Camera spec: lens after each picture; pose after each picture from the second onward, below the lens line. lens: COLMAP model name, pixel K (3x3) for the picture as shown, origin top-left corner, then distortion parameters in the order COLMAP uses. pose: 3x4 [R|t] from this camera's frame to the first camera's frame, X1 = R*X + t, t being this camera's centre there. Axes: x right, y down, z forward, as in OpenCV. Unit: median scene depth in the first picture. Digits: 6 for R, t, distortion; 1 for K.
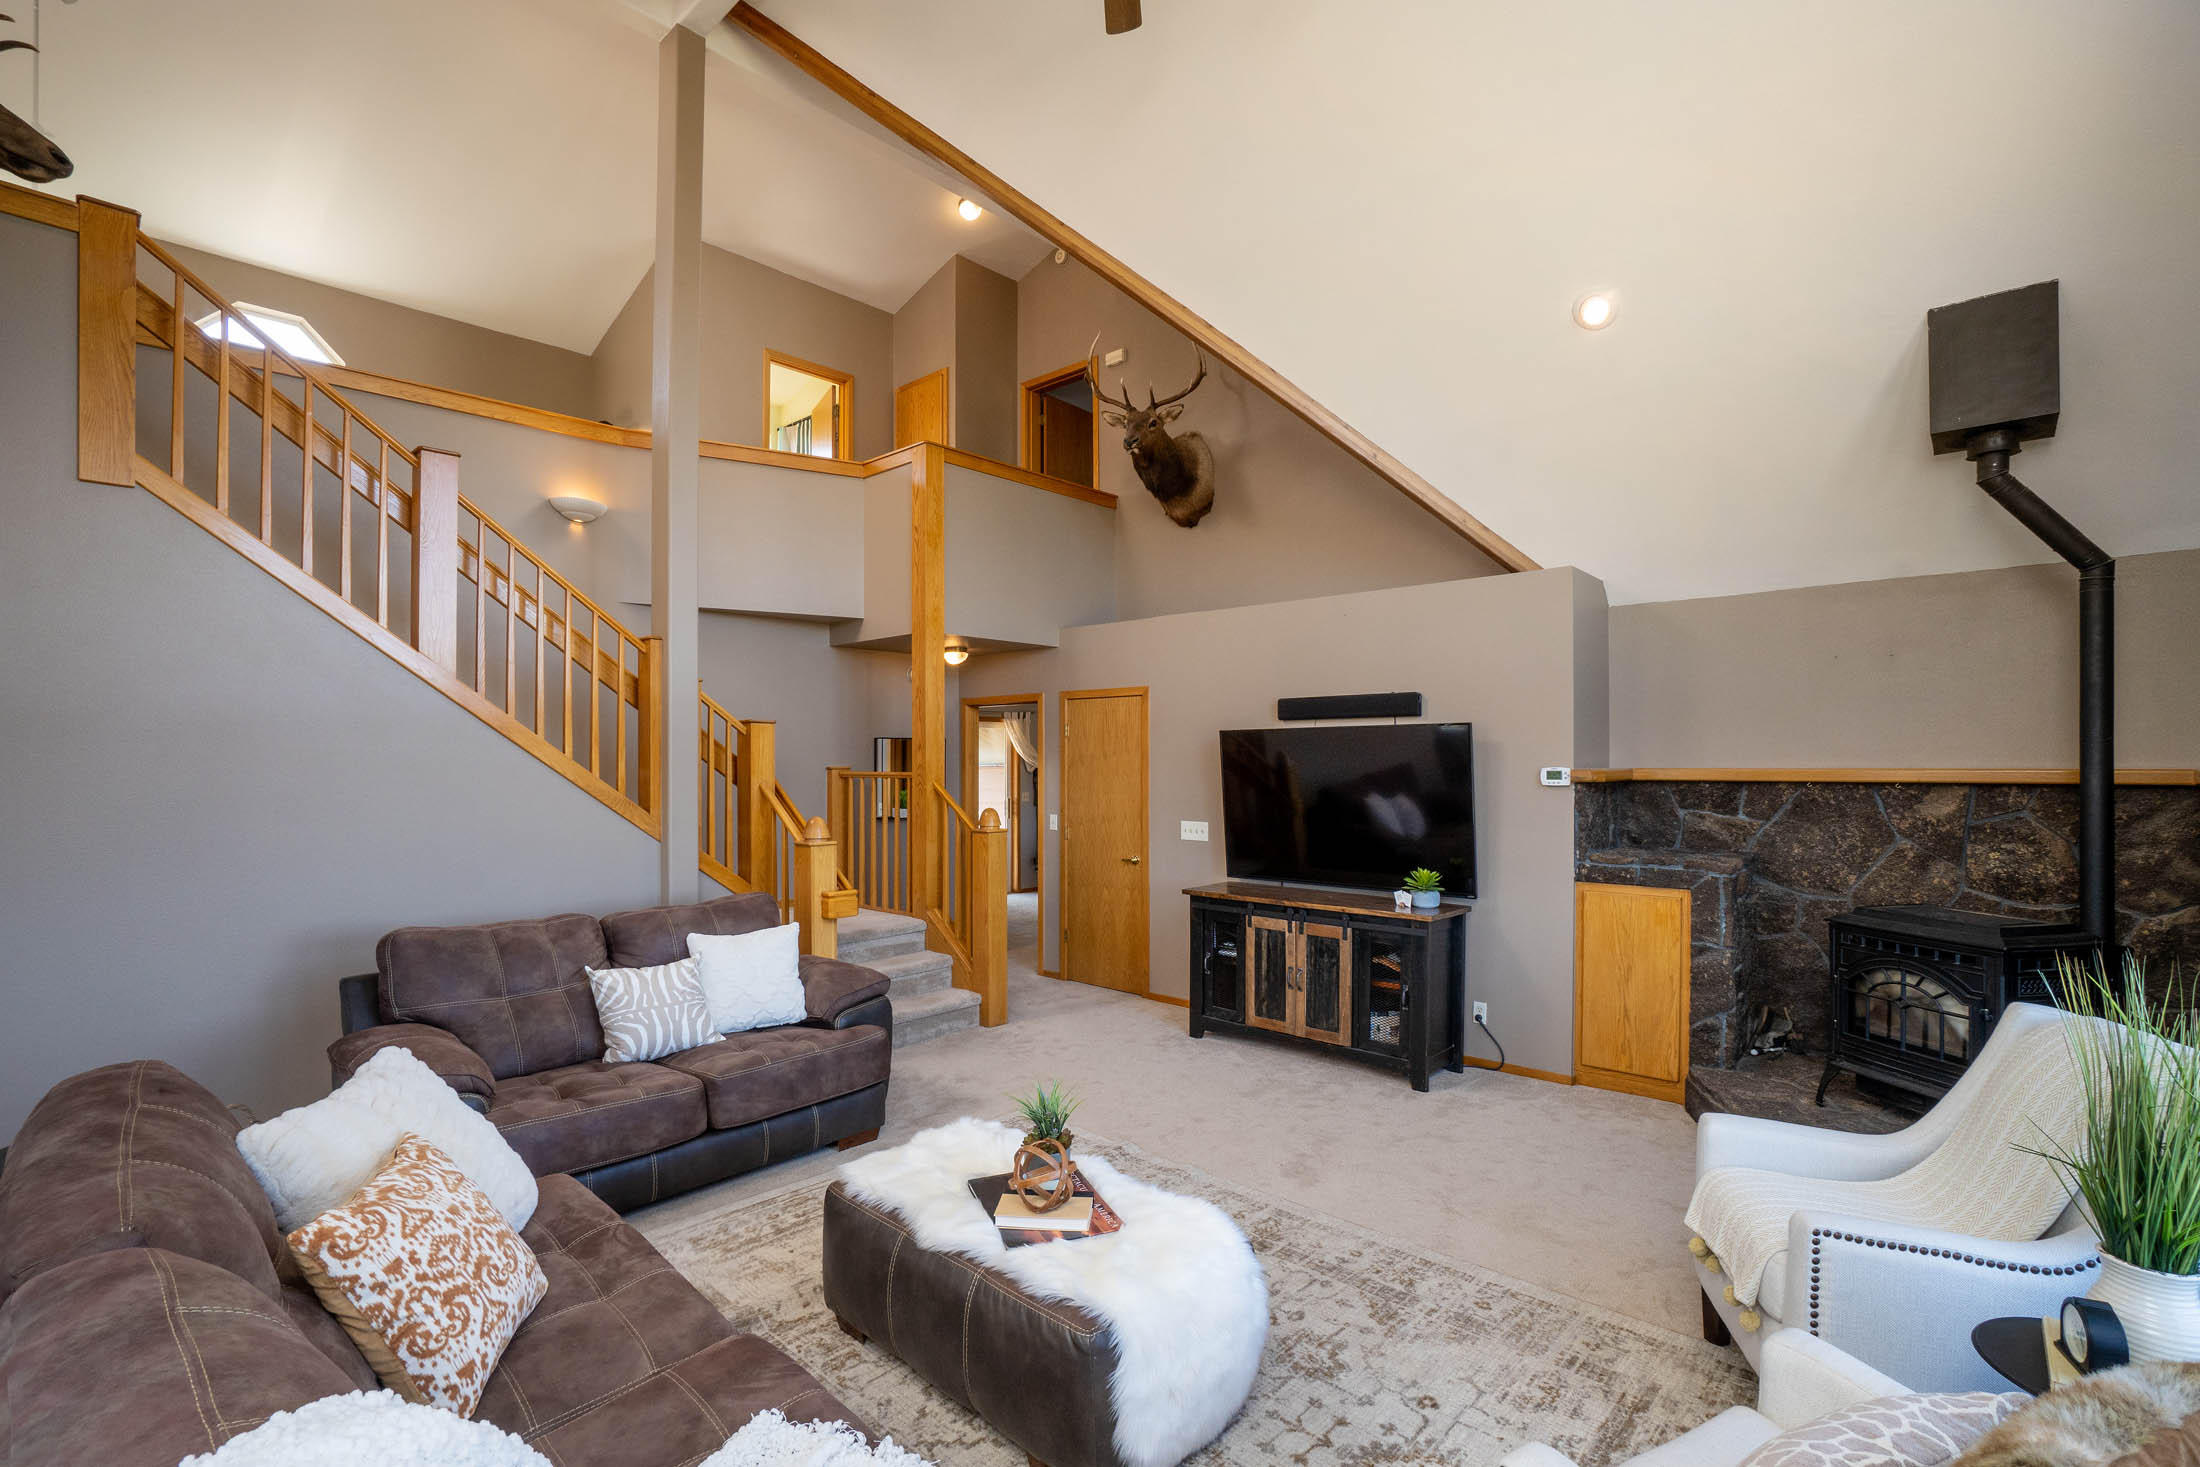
lens RADIAL K [[979.5, 0, 1100.0], [0, 979.5, 733.5], [0, 0, 1]] dist [-0.028886, 0.000470]
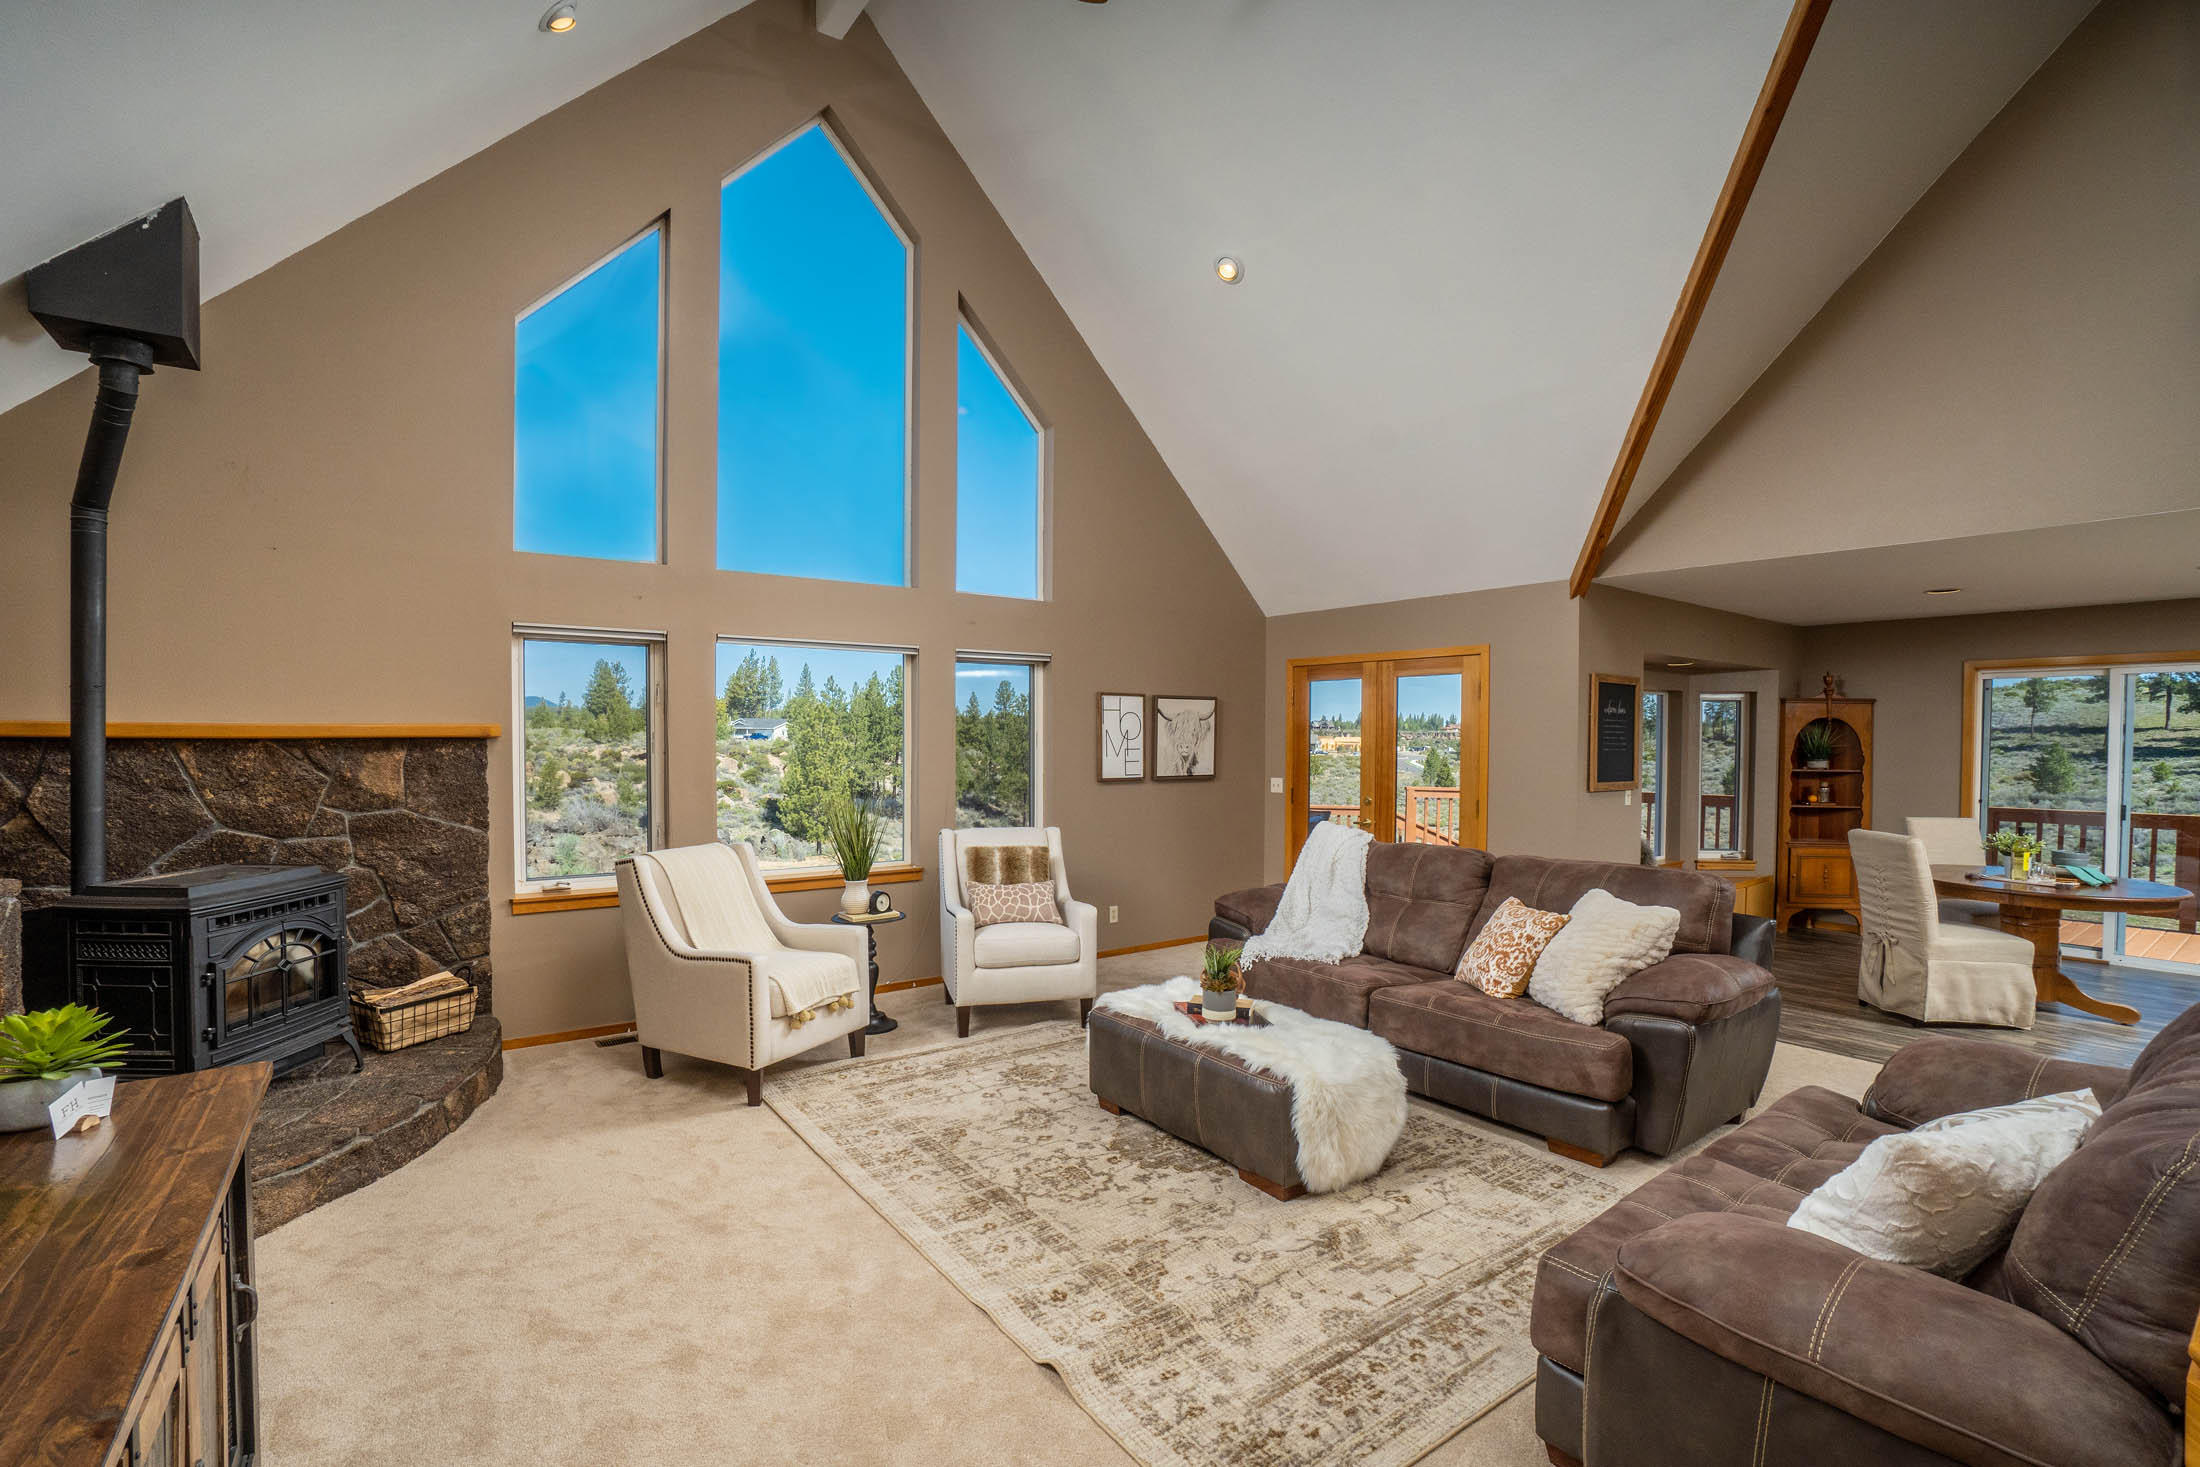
lens RADIAL K [[979.5, 0, 1100.0], [0, 979.5, 733.5], [0, 0, 1]] dist [-0.028886, 0.000470]
pose [[-0.980183, 0.002008, 0.198082, -0.160678], [0.000777, 0.999980, -0.006291, 0.076116], [-0.198090, -0.006012, -0.980165, 2.327210]]
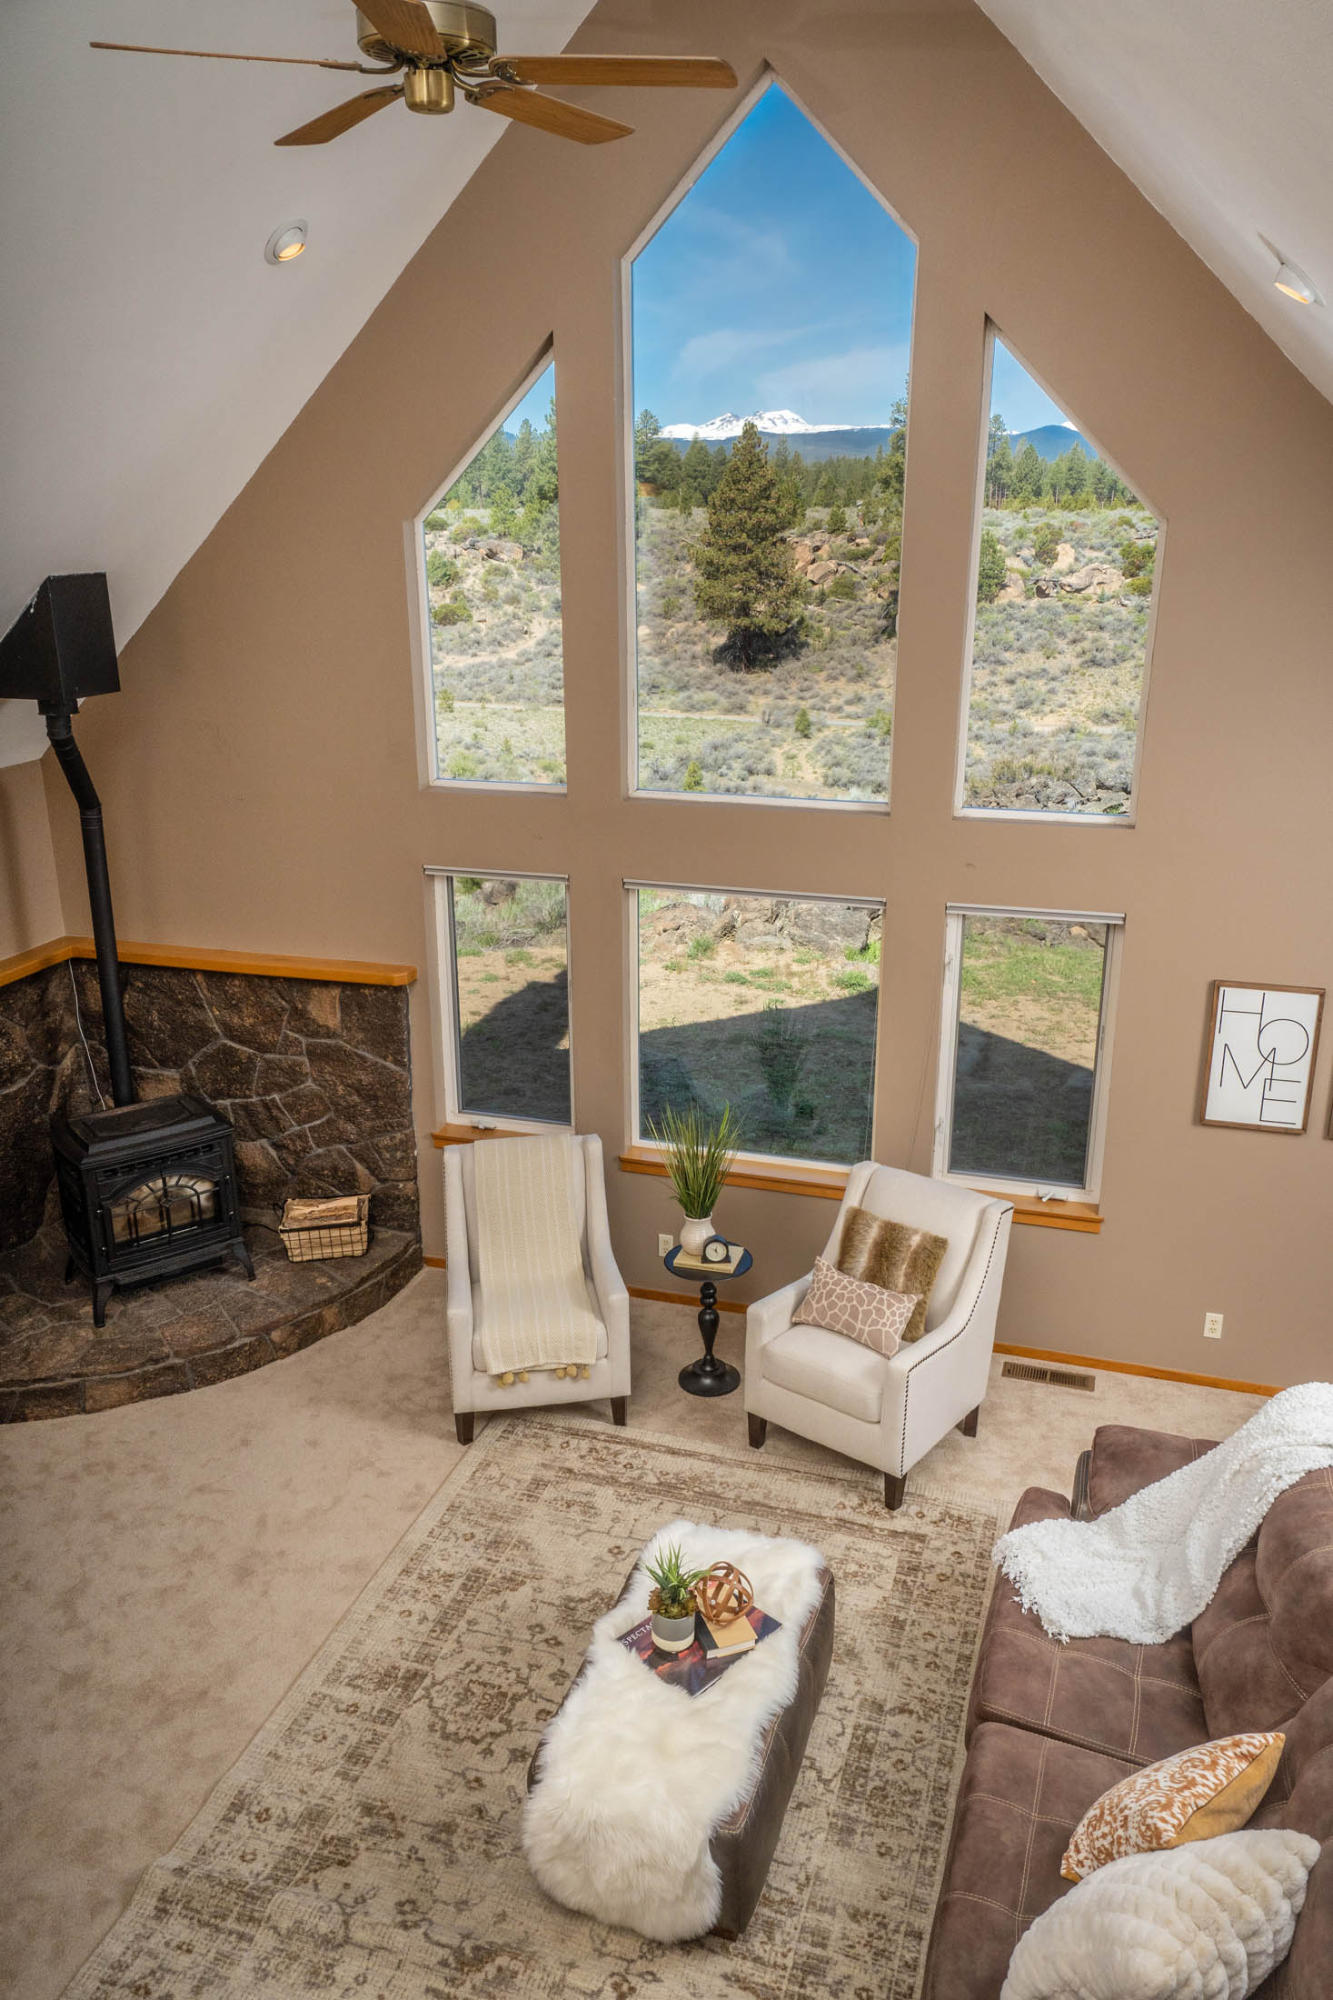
lens RADIAL K [[1555.5, 0, 666.5], [0, 1555.5, 1000.0], [0, 0, 1]] dist [0.057443, 0.005294]
pose [[-0.424284, -0.271385, 0.863906, -1.319150], [-0.002286, 0.954352, 0.298675, -0.697292], [-0.905526, 0.124748, -0.405536, 1.590519]]
